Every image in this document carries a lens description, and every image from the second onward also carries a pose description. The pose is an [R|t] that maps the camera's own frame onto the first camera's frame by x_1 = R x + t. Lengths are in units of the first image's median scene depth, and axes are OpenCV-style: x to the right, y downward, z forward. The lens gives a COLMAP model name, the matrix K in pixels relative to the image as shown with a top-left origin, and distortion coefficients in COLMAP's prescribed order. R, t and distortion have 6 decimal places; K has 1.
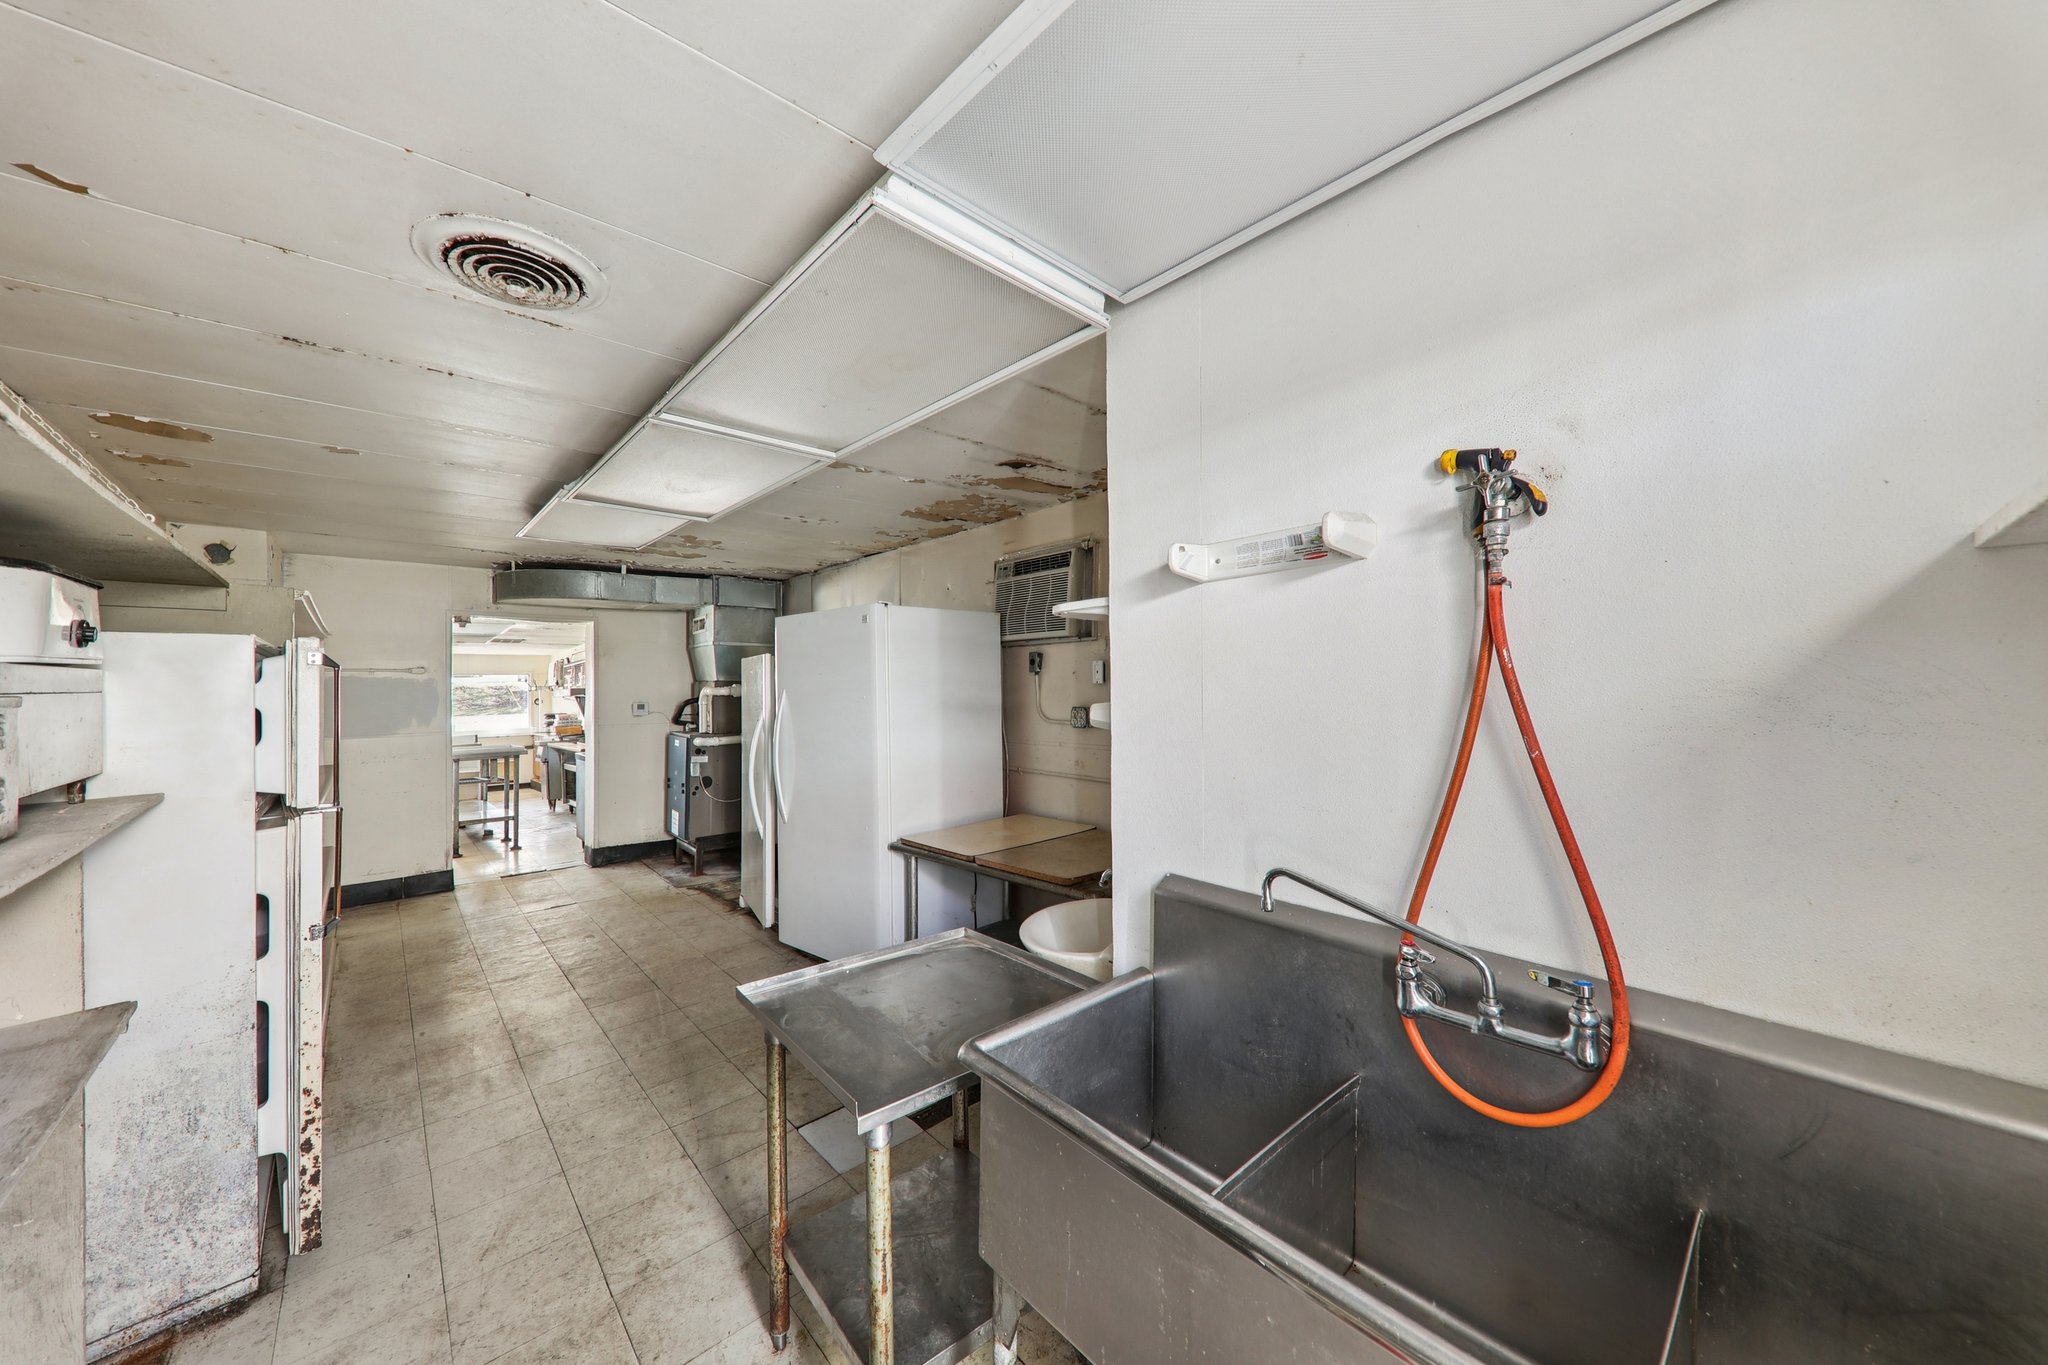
lens RADIAL K [[717.7, 0, 1031.6], [0, 717.7, 676.6], [0, 0, 1]] dist [-0.002091, -0.000675]
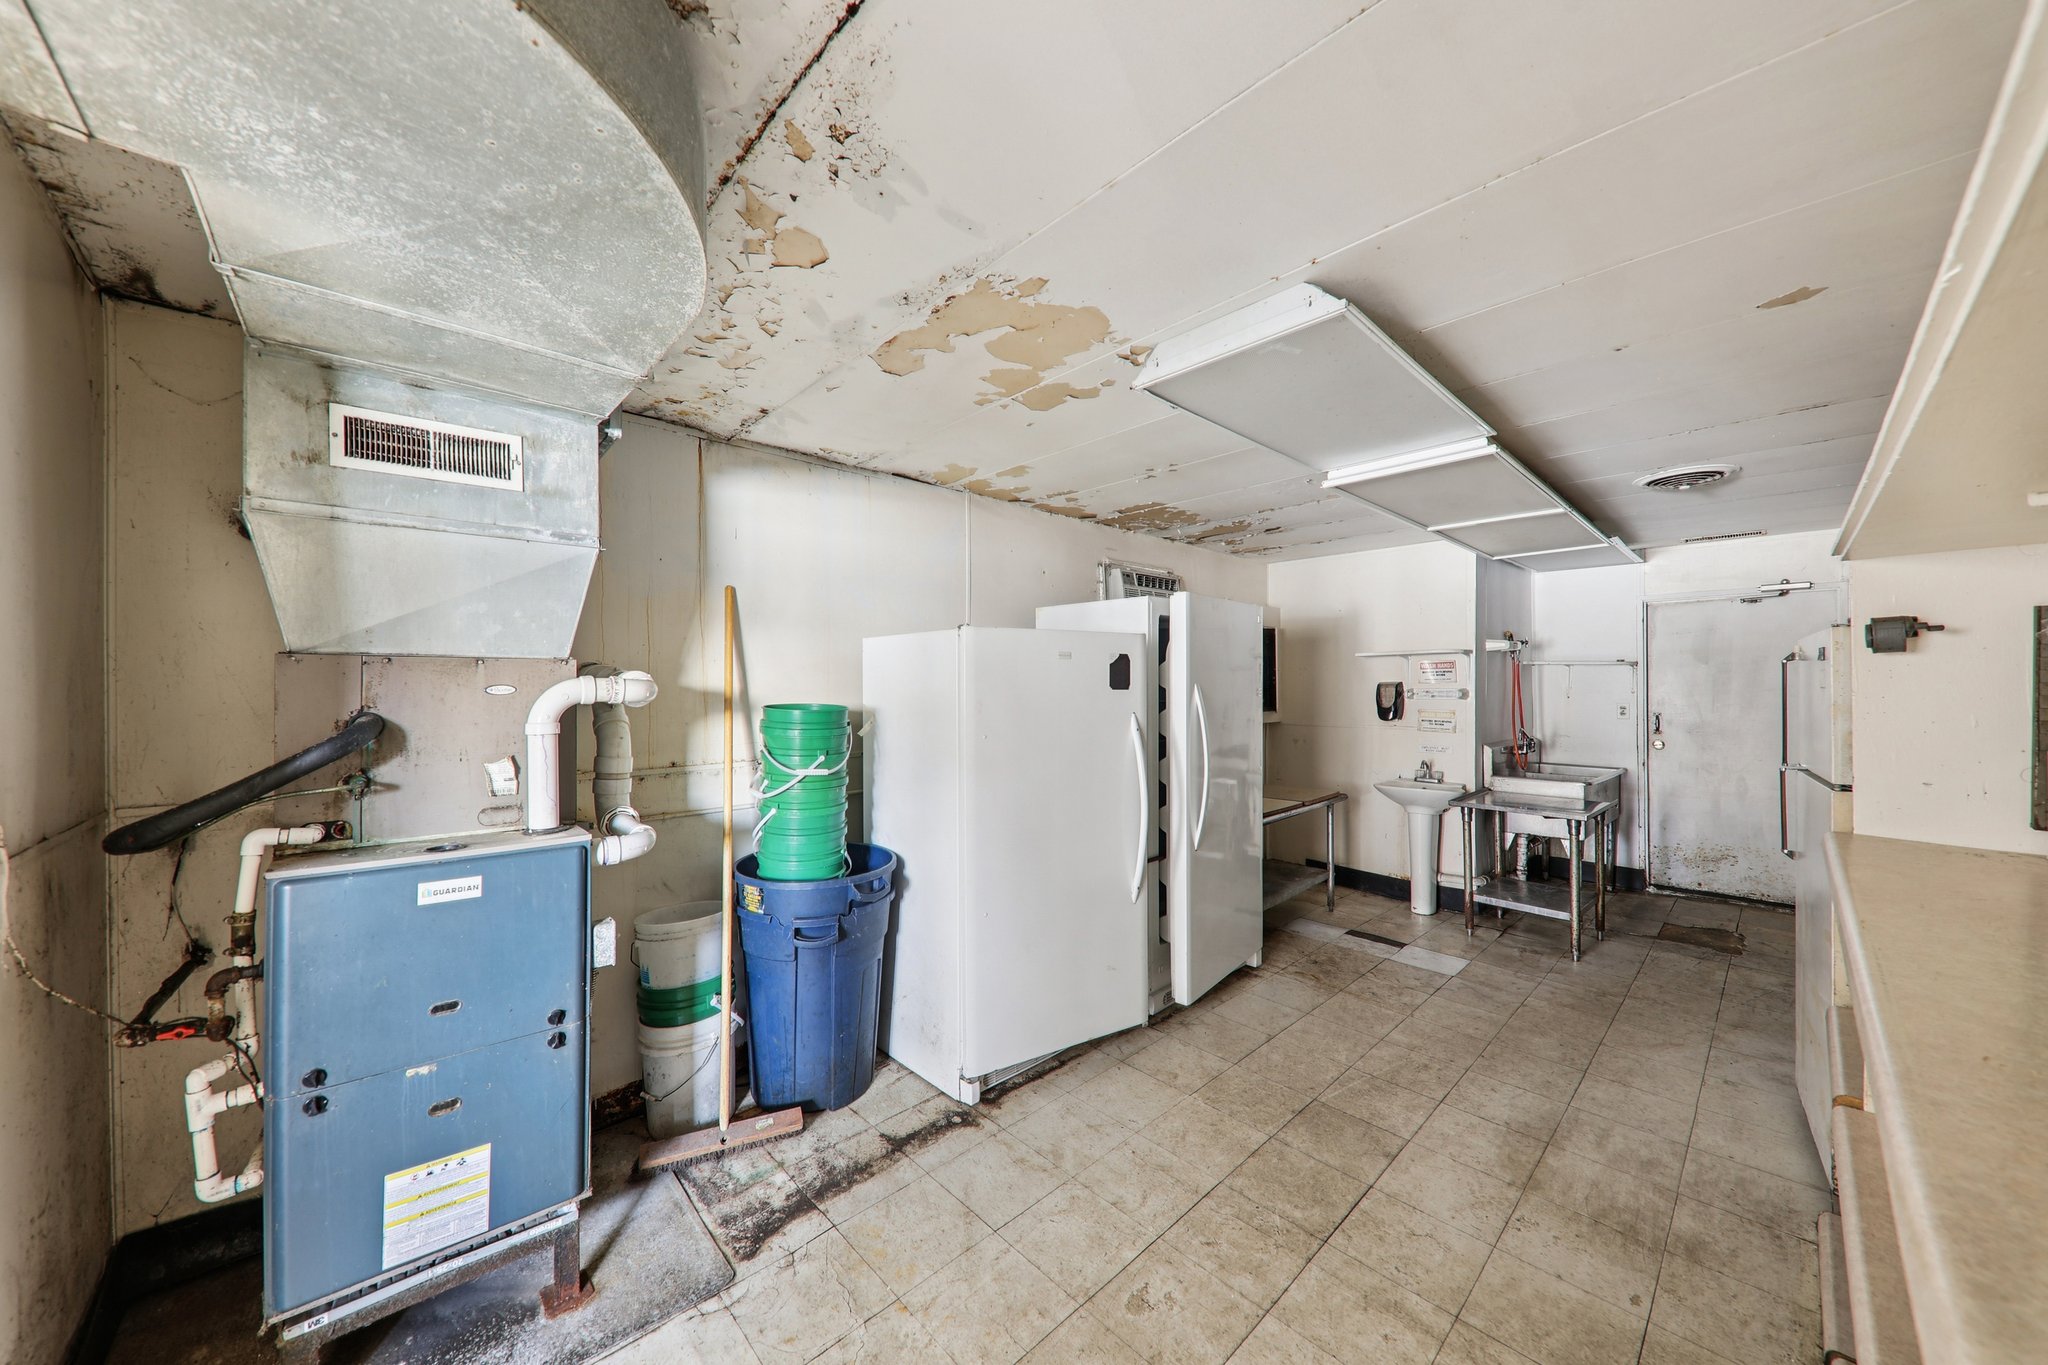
lens RADIAL K [[717.7, 0, 1022.5], [0, 717.7, 683.4], [0, 0, 1]] dist [-0.002091, -0.000675]
pose [[-0.006149, 0.013325, 0.999892, -1.289419], [0.002569, 0.999908, -0.013310, 0.038072], [-0.999978, 0.002487, -0.006182, 1.356285]]
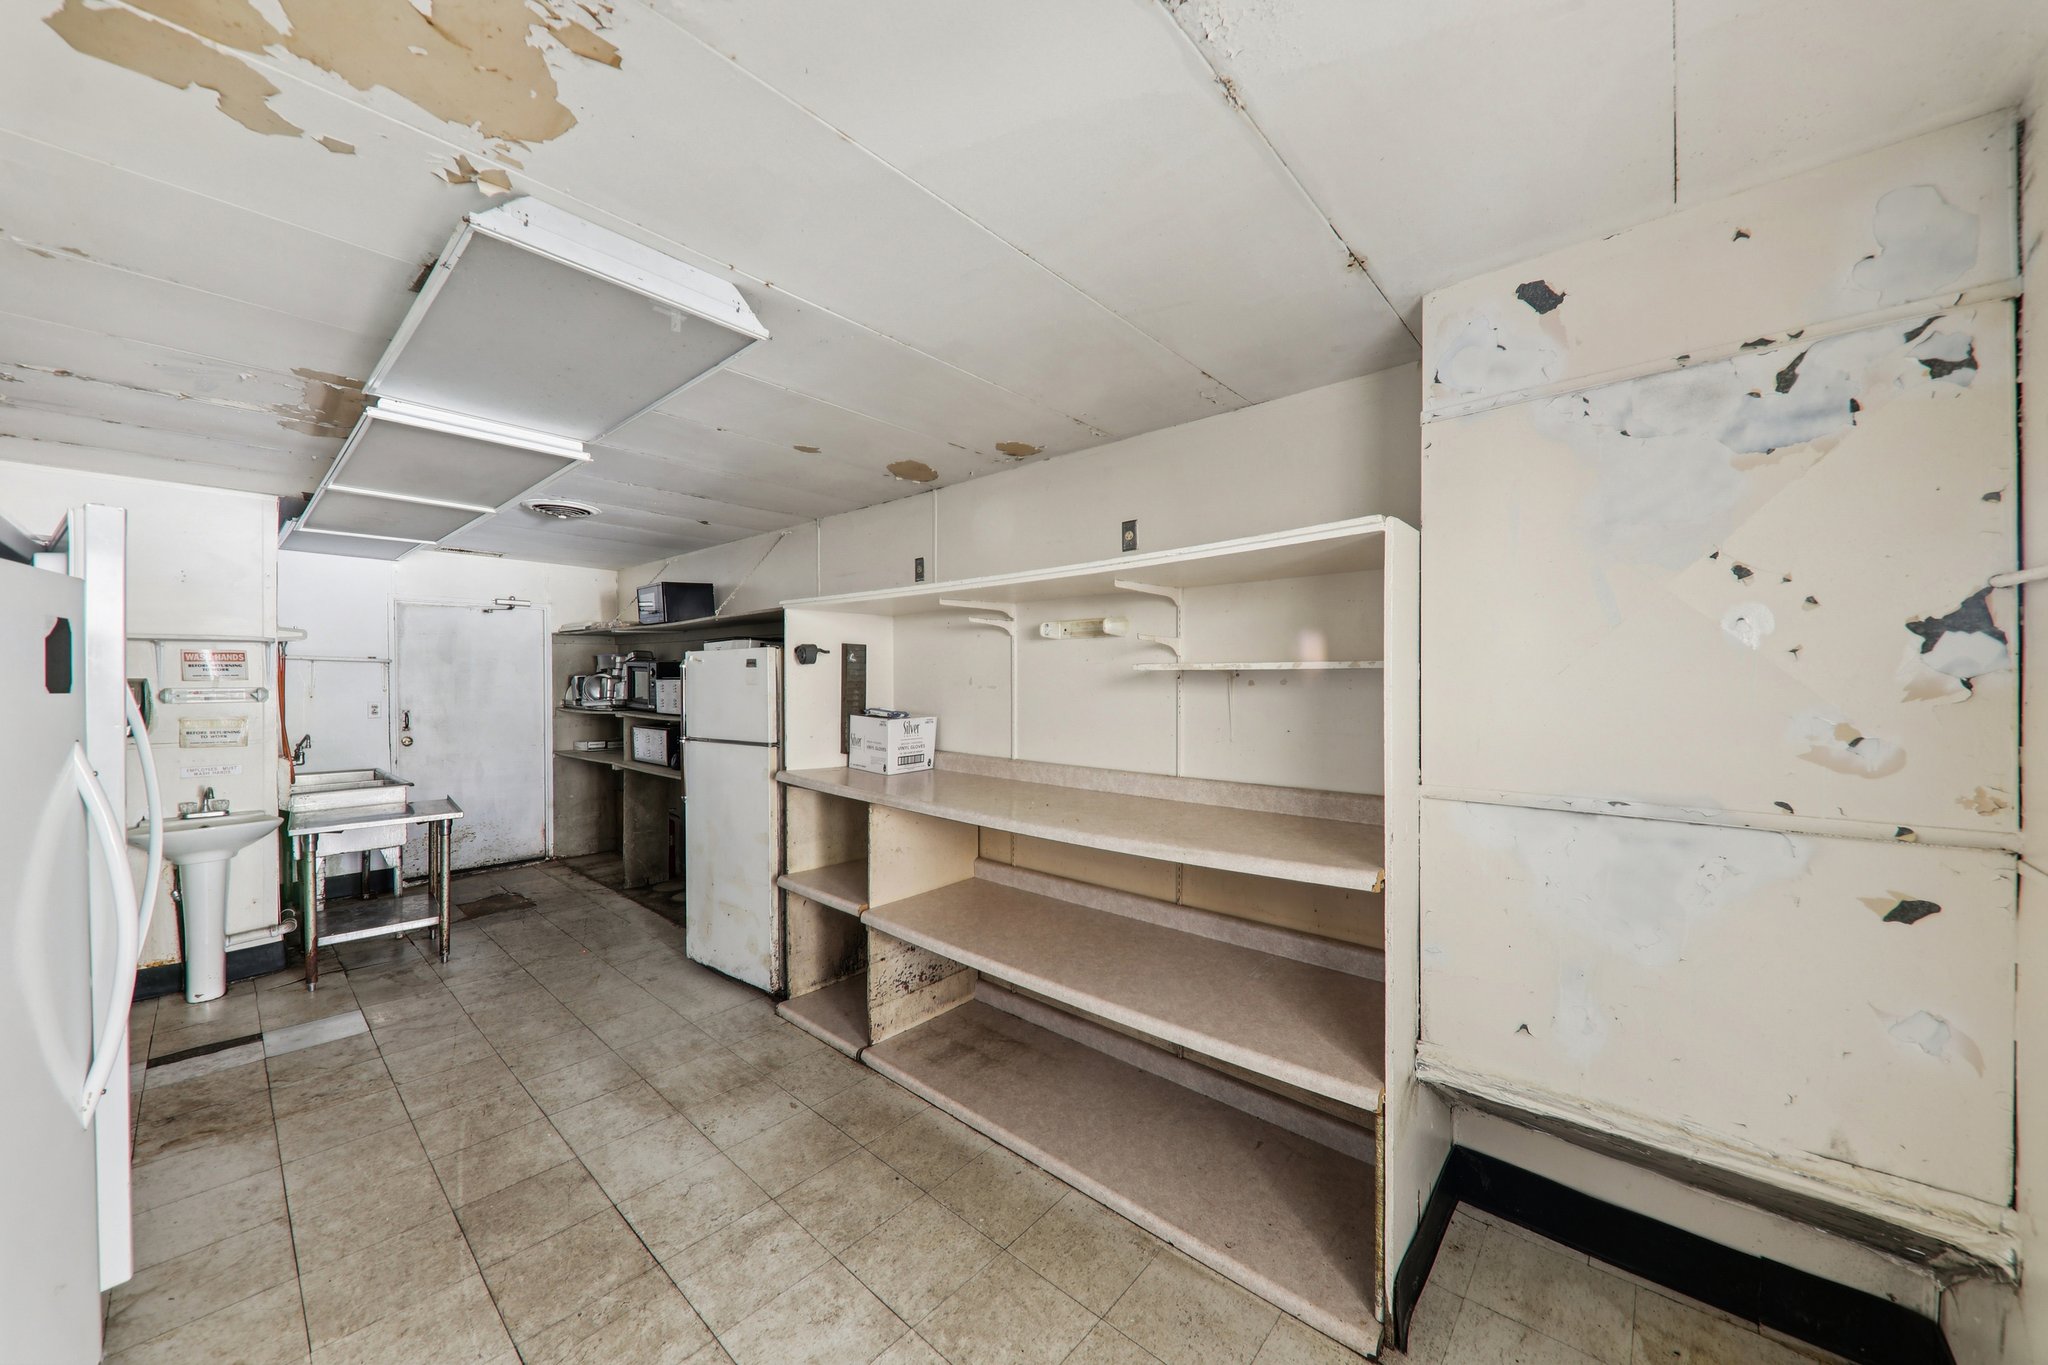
lens RADIAL K [[717.7, 0, 1022.2], [0, 717.7, 683.2], [0, 0, 1]] dist [-0.002091, -0.000675]
pose [[-0.994855, 0.012919, -0.100478, -0.952284], [0.012392, 0.999906, 0.005875, 0.033010], [0.100544, 0.004600, -0.994922, 1.671516]]
